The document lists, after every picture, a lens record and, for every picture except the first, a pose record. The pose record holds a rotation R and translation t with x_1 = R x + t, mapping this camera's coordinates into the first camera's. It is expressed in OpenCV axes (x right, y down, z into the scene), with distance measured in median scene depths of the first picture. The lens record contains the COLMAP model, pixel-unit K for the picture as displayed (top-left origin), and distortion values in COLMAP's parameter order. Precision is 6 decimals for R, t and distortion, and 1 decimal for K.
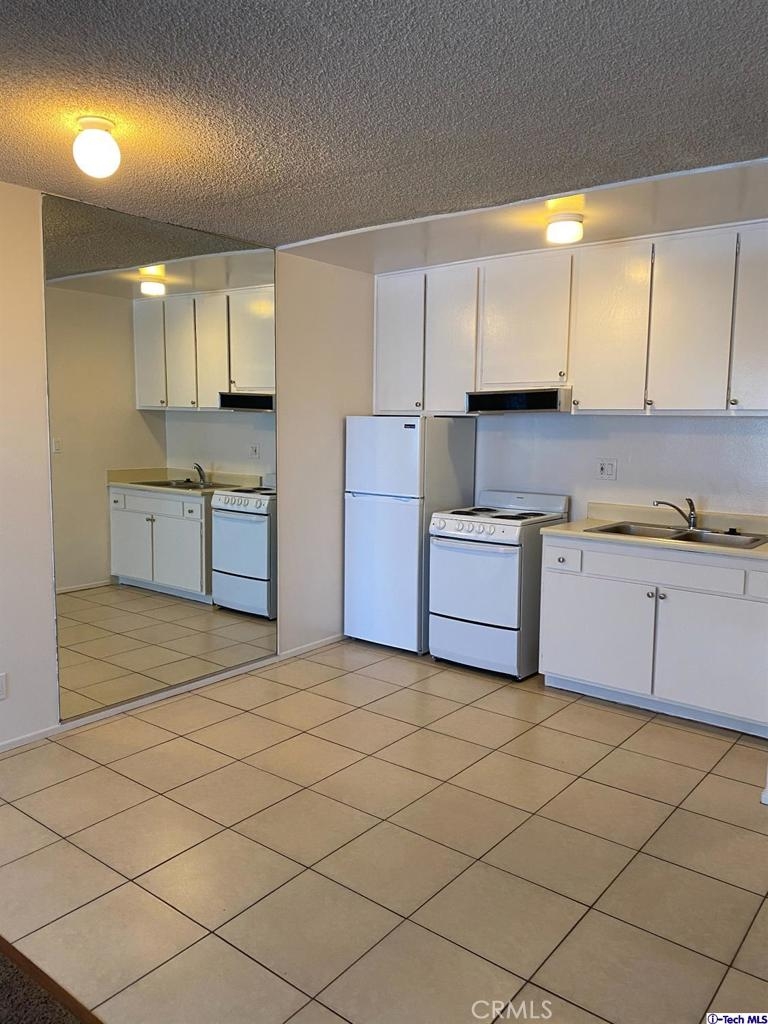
lens RADIAL K [[787.4, 0, 384.0], [0, 787.4, 512.0], [0, 0, 1]] dist [0.109975, -0.125640]
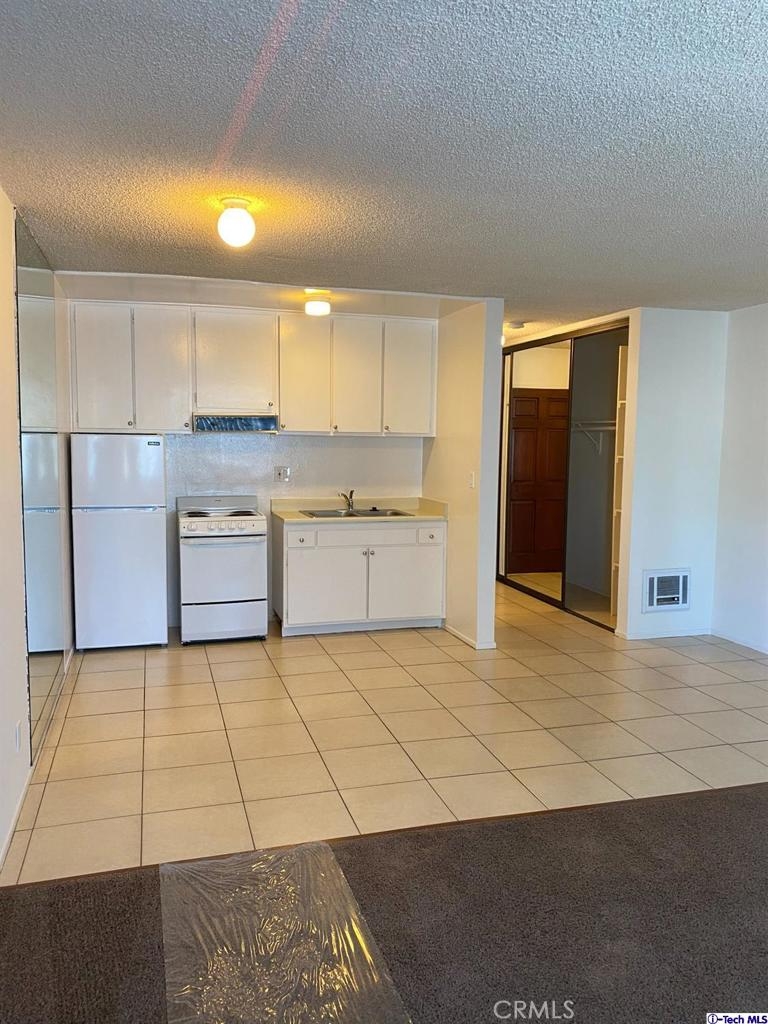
lens RADIAL K [[787.4, 0, 384.0], [0, 787.4, 512.0], [0, 0, 1]] dist [0.109975, -0.125640]
pose [[0.567072, -0.084928, 0.819278, -0.778762], [0.092962, 0.994914, 0.038790, -0.026848], [-0.818405, 0.054165, 0.572083, 0.089896]]
